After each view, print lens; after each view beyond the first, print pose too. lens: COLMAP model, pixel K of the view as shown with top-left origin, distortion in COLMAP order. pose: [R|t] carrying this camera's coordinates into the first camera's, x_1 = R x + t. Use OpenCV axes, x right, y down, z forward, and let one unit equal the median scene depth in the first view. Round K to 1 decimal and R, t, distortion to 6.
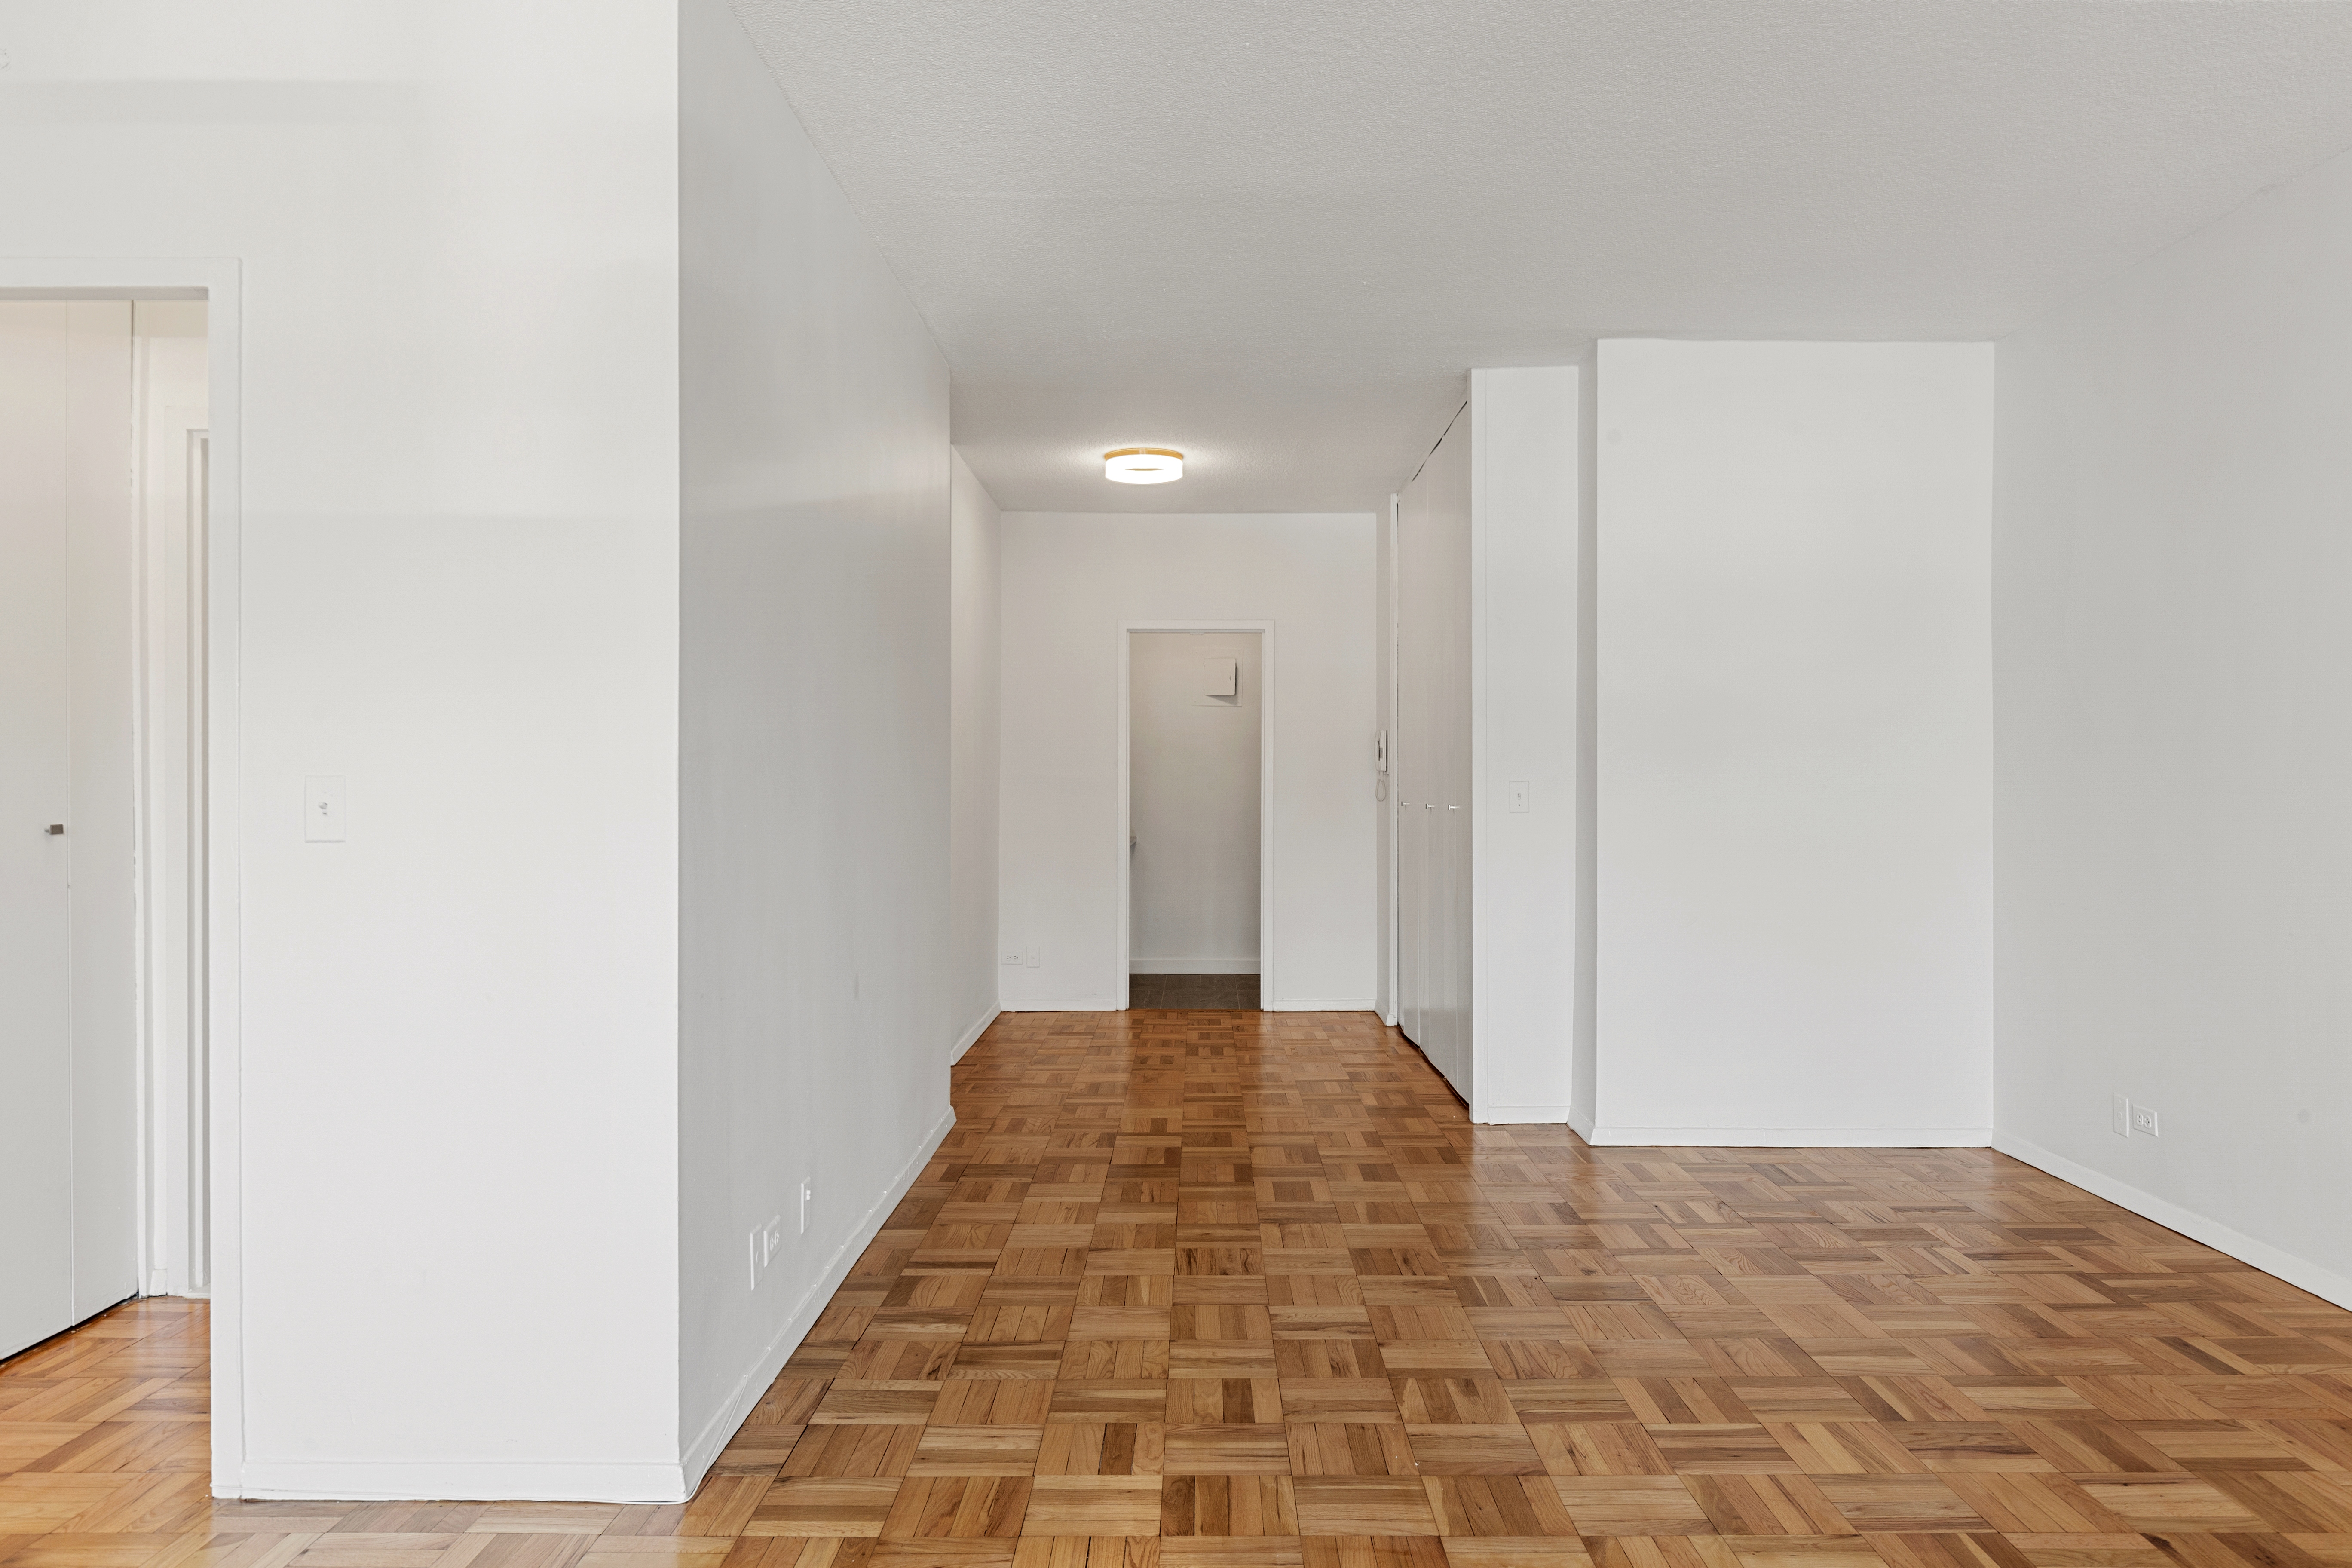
lens RADIAL K [[1593.9, 0, 1181.5], [0, 1593.9, 779.2], [0, 0, 1]] dist [-0.000767, -0.005024]
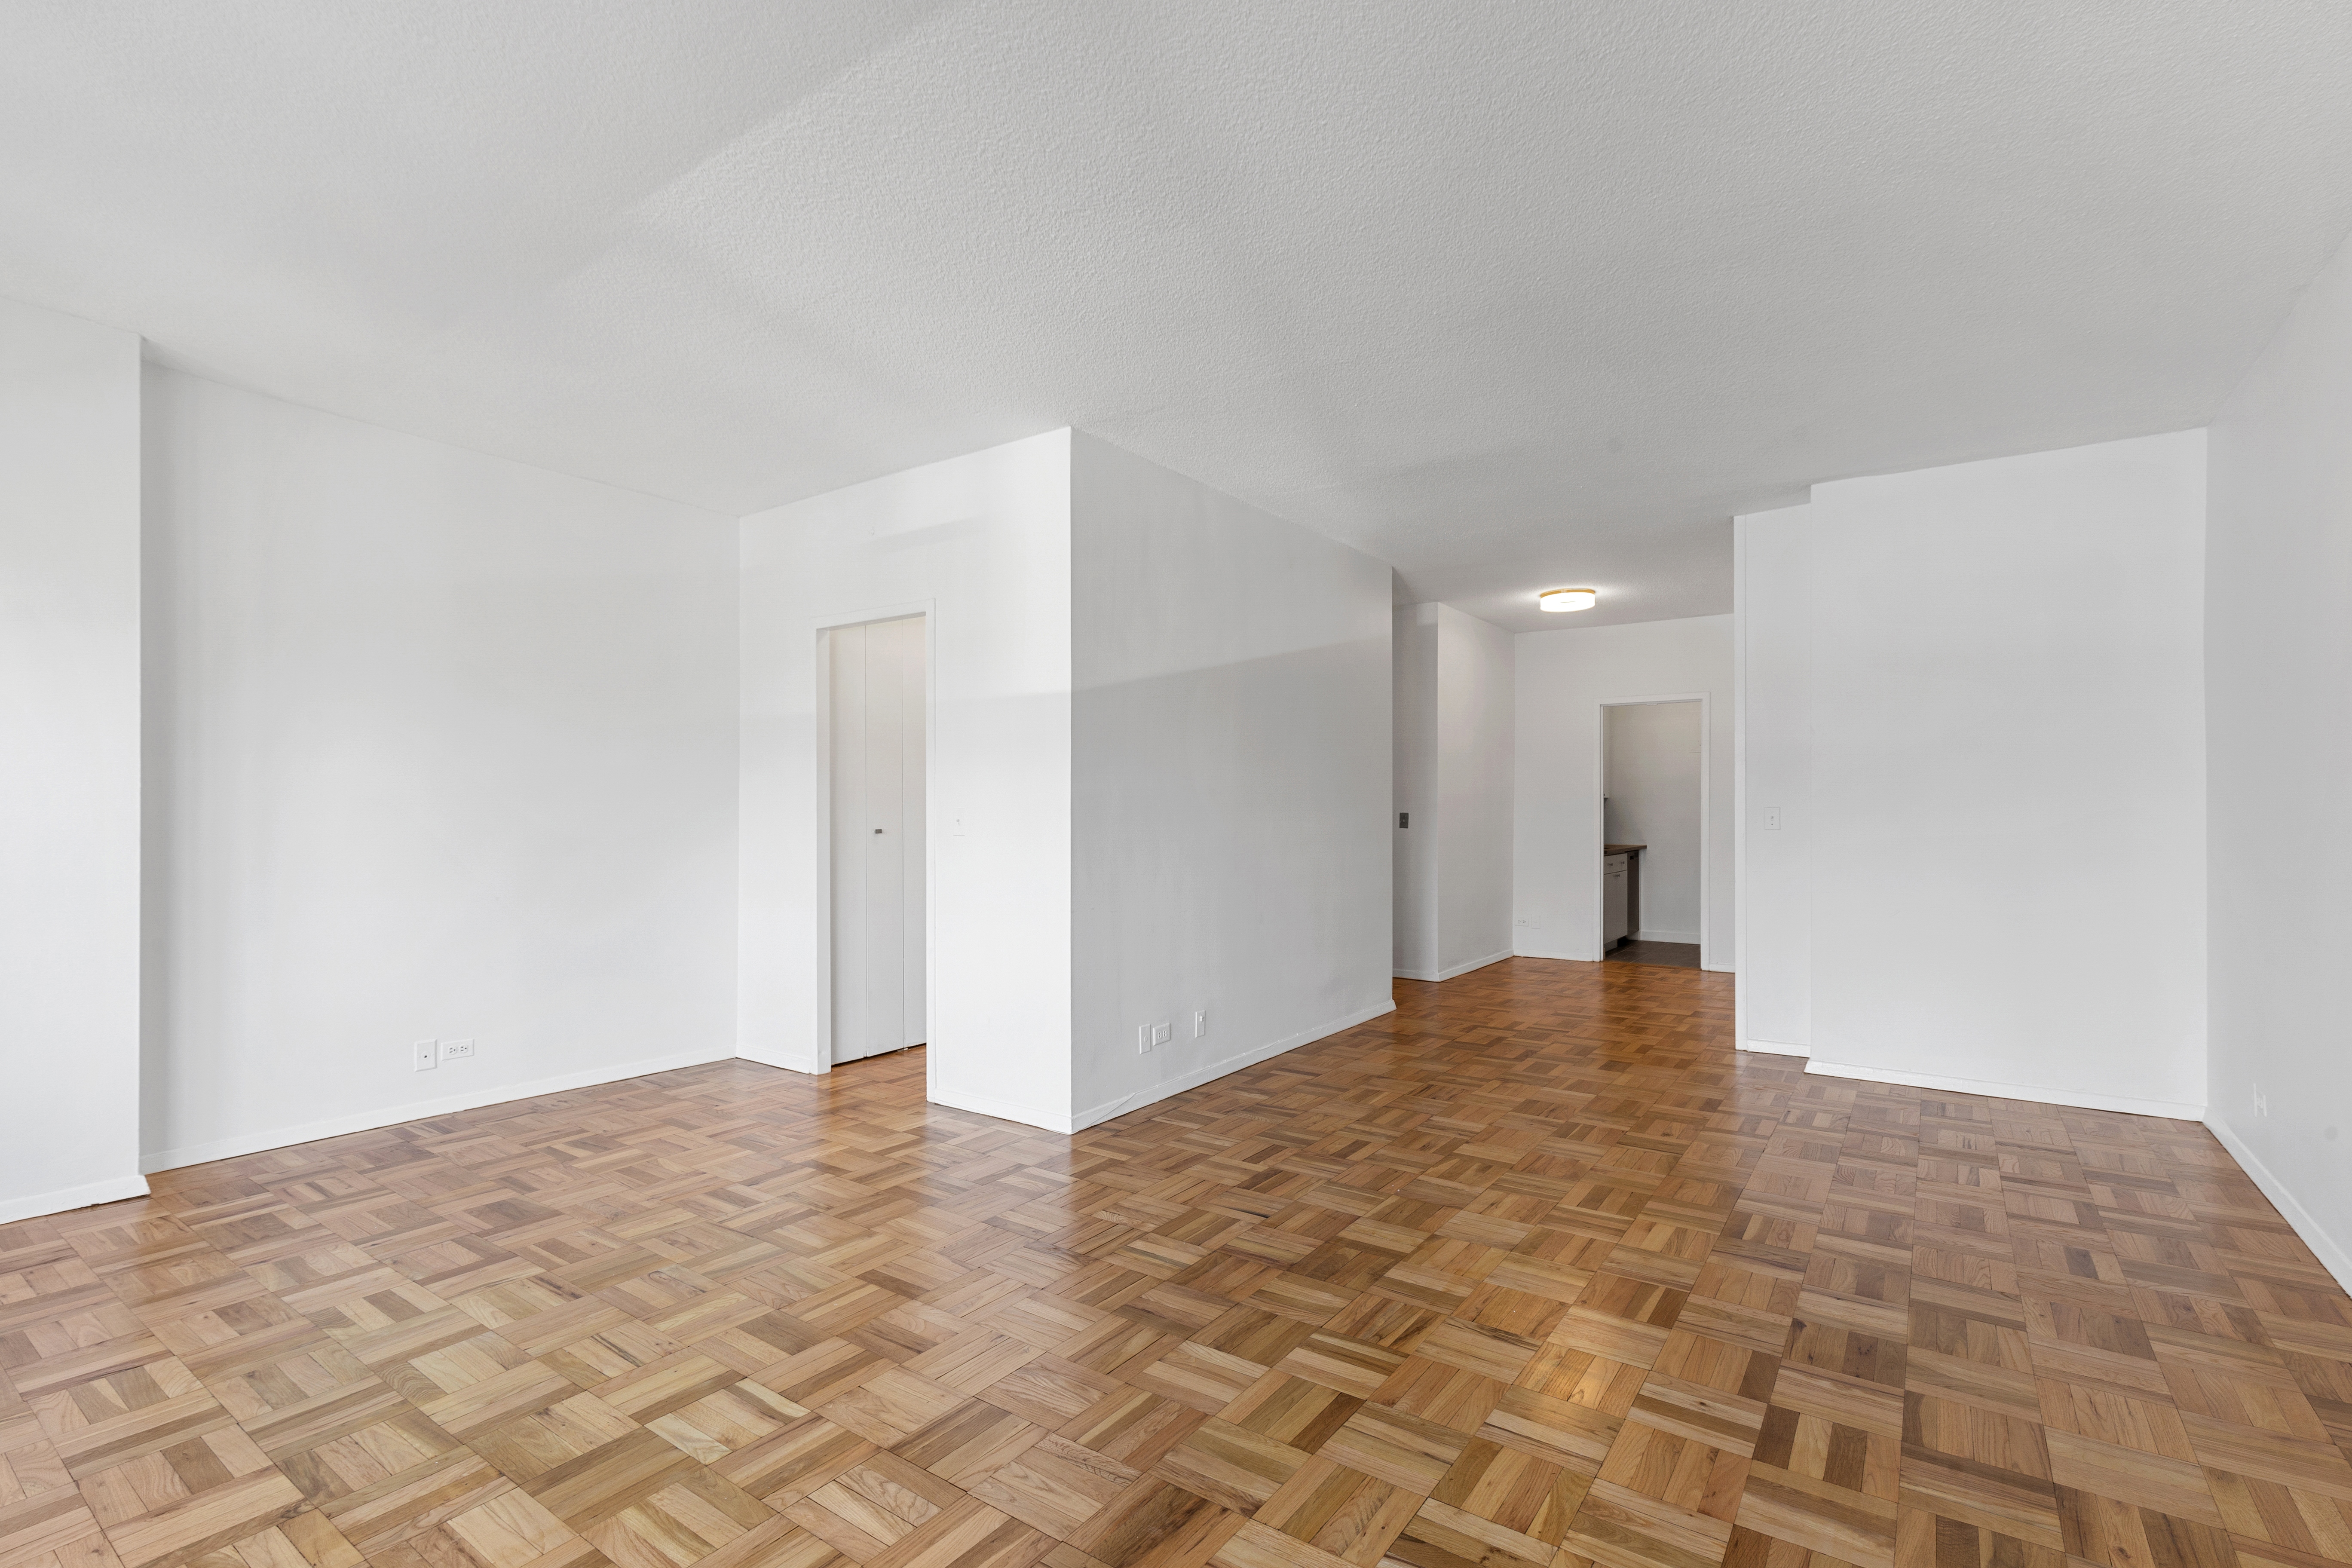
lens RADIAL K [[1075.0, 0, 1168.5], [0, 1075.0, 797.7], [0, 0, 1]] dist [-0.002528, -0.000110]
pose [[0.816107, -0.005780, -0.577871, 0.514743], [0.000772, 0.999960, -0.008911, 0.001873], [0.577900, 0.006826, 0.816079, -0.105614]]
